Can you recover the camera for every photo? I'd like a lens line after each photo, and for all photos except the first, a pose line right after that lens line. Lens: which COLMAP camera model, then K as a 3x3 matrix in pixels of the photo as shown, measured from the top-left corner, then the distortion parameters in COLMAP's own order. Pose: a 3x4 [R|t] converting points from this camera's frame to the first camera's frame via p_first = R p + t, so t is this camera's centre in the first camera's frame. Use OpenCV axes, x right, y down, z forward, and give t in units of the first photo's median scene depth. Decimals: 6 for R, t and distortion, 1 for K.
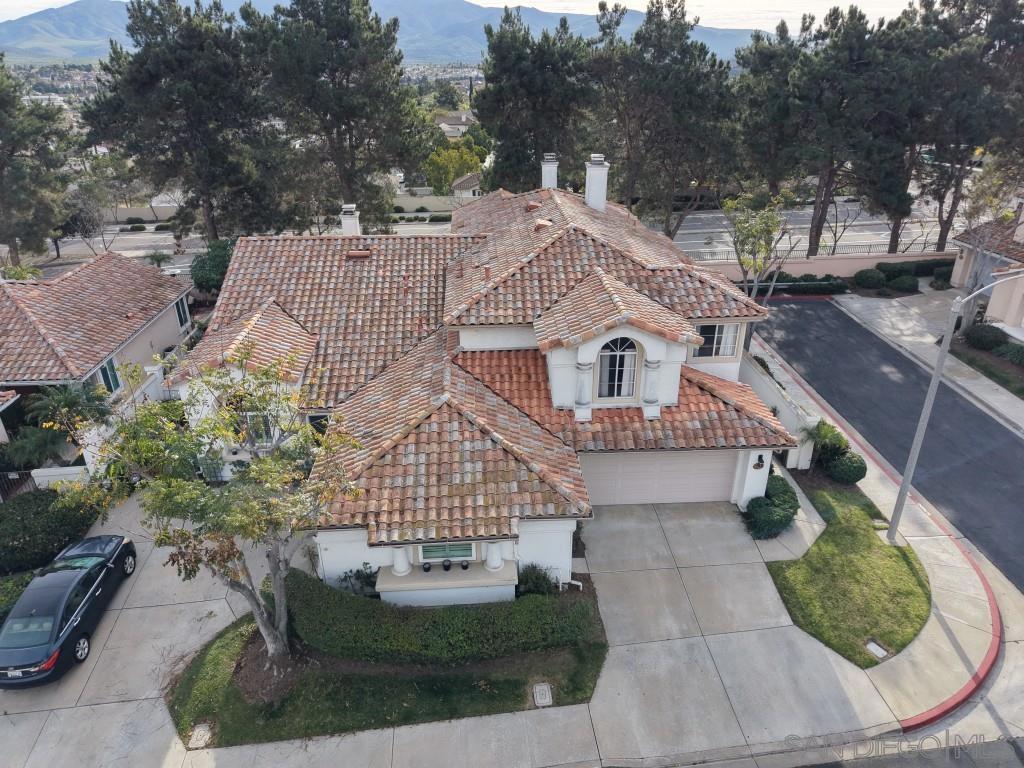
lens RADIAL K [[685.8, 0, 513.4], [0, 685.8, 382.1], [0, 0, 1]] dist [0.036038, -0.036067]
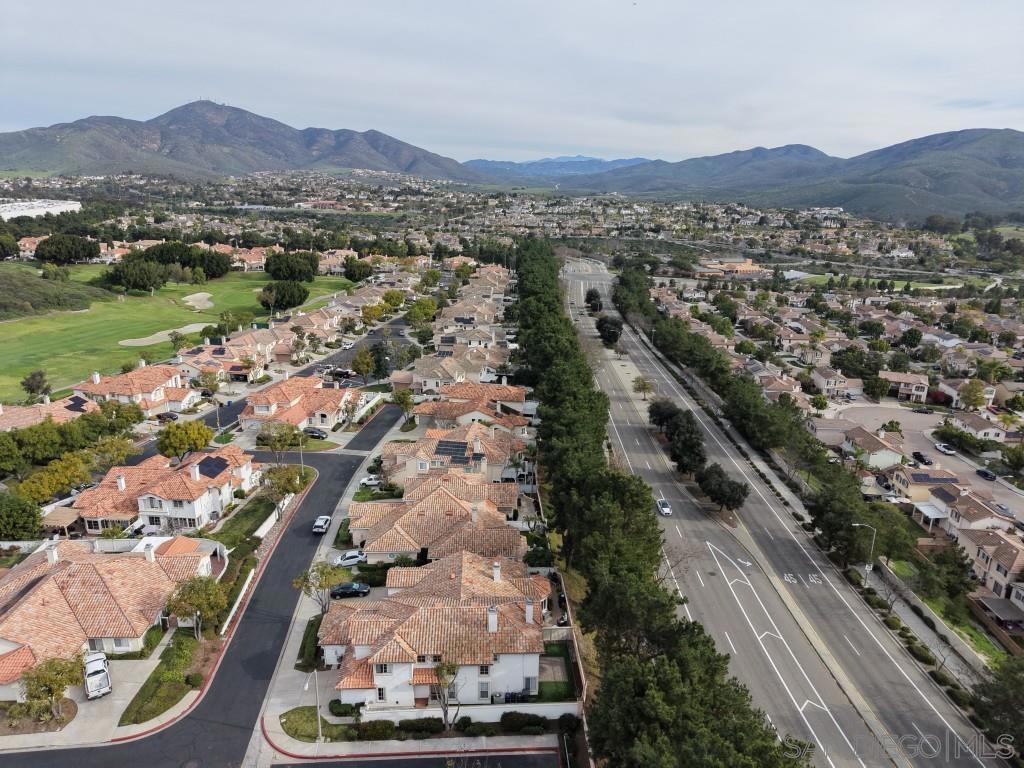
lens RADIAL K [[685.8, 0, 515.5], [0, 685.8, 387.3], [0, 0, 1]] dist [0.036038, -0.036067]
pose [[-0.011599, 0.297996, -0.954497, 3.005316], [-0.447769, 0.851957, 0.271424, -2.323931], [0.894074, 0.430542, 0.123551, 0.734511]]
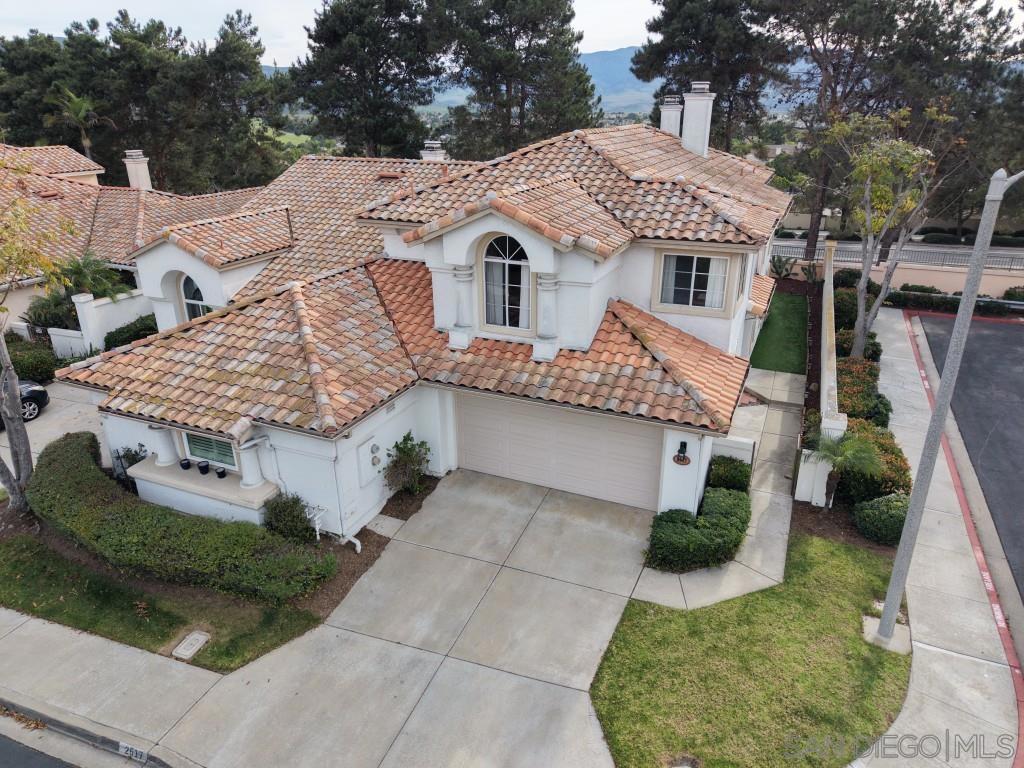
lens RADIAL K [[685.8, 0, 515.2], [0, 685.8, 383.7], [0, 0, 1]] dist [0.036038, -0.036067]
pose [[0.890738, 0.173009, -0.420301, 0.484259], [-0.198437, 0.979964, -0.017159, 0.095392], [0.408911, 0.098688, 0.907223, 0.346101]]
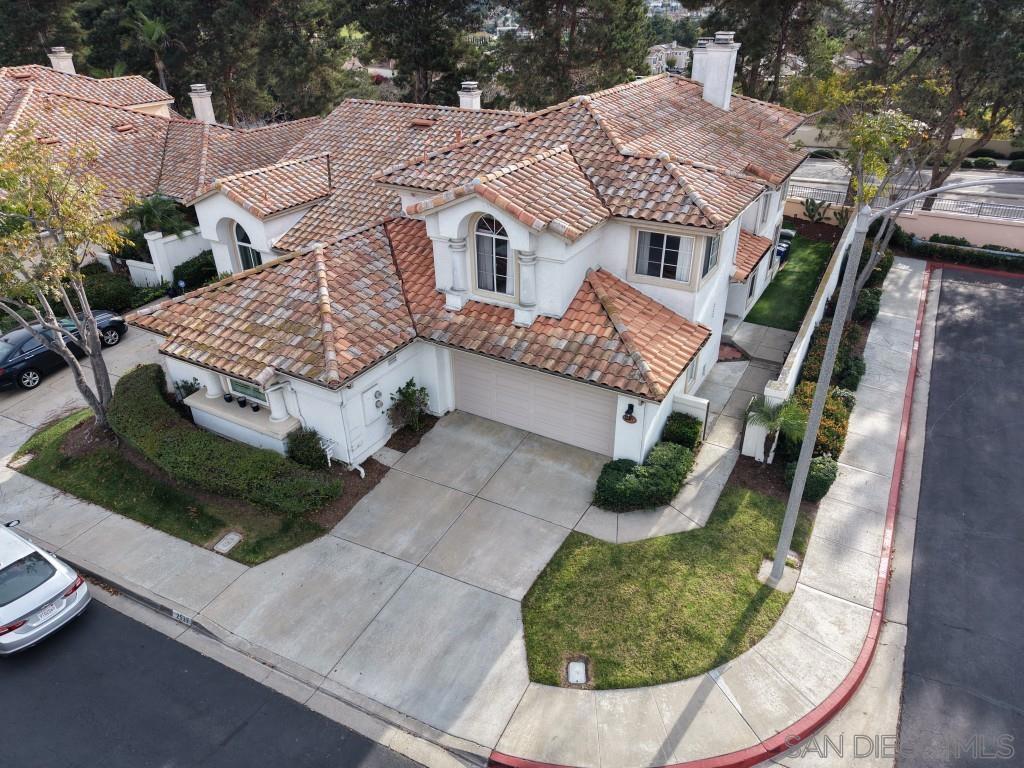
lens RADIAL K [[685.8, 0, 515.0], [0, 685.8, 384.1], [0, 0, 1]] dist [0.036038, -0.036067]
pose [[0.835389, 0.269765, -0.478907, 0.612339], [-0.233238, 0.962925, 0.135556, 0.011987], [0.497720, -0.001542, 0.867336, 0.285578]]
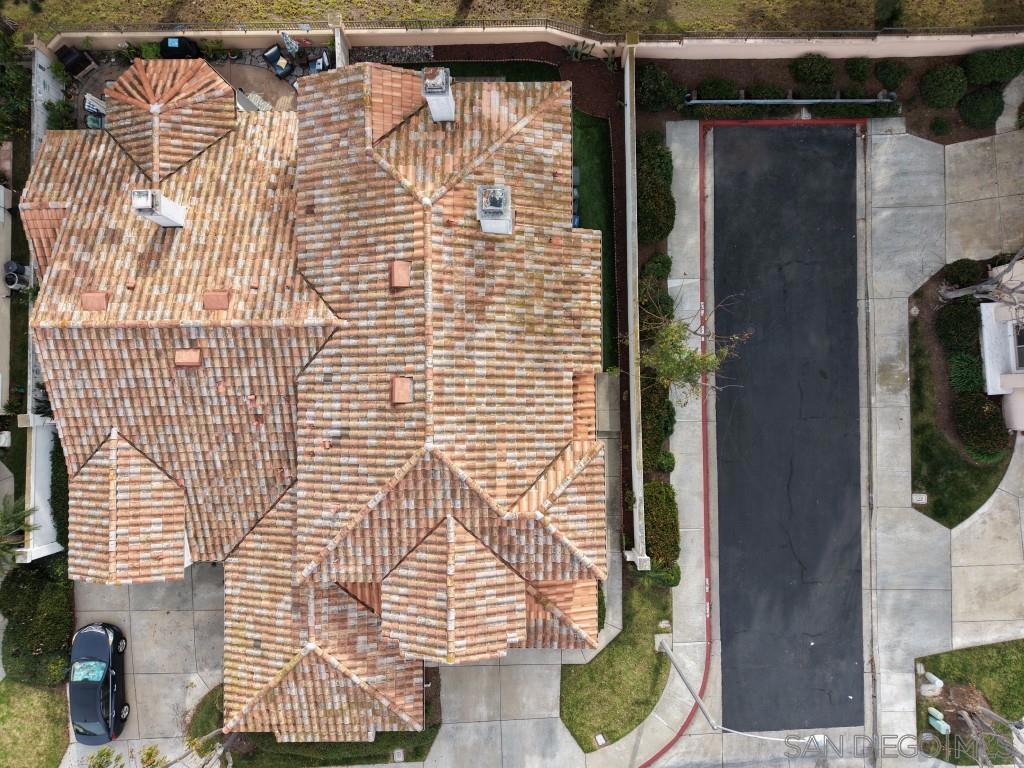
lens RADIAL K [[685.8, 0, 512.2], [0, 685.8, 385.6], [0, 0, 1]] dist [0.036038, -0.036067]
pose [[0.998520, 0.054346, -0.002029, 0.224475], [-0.022822, 0.452597, 0.891423, -1.232814], [0.049363, -0.890058, 0.453167, 0.828763]]
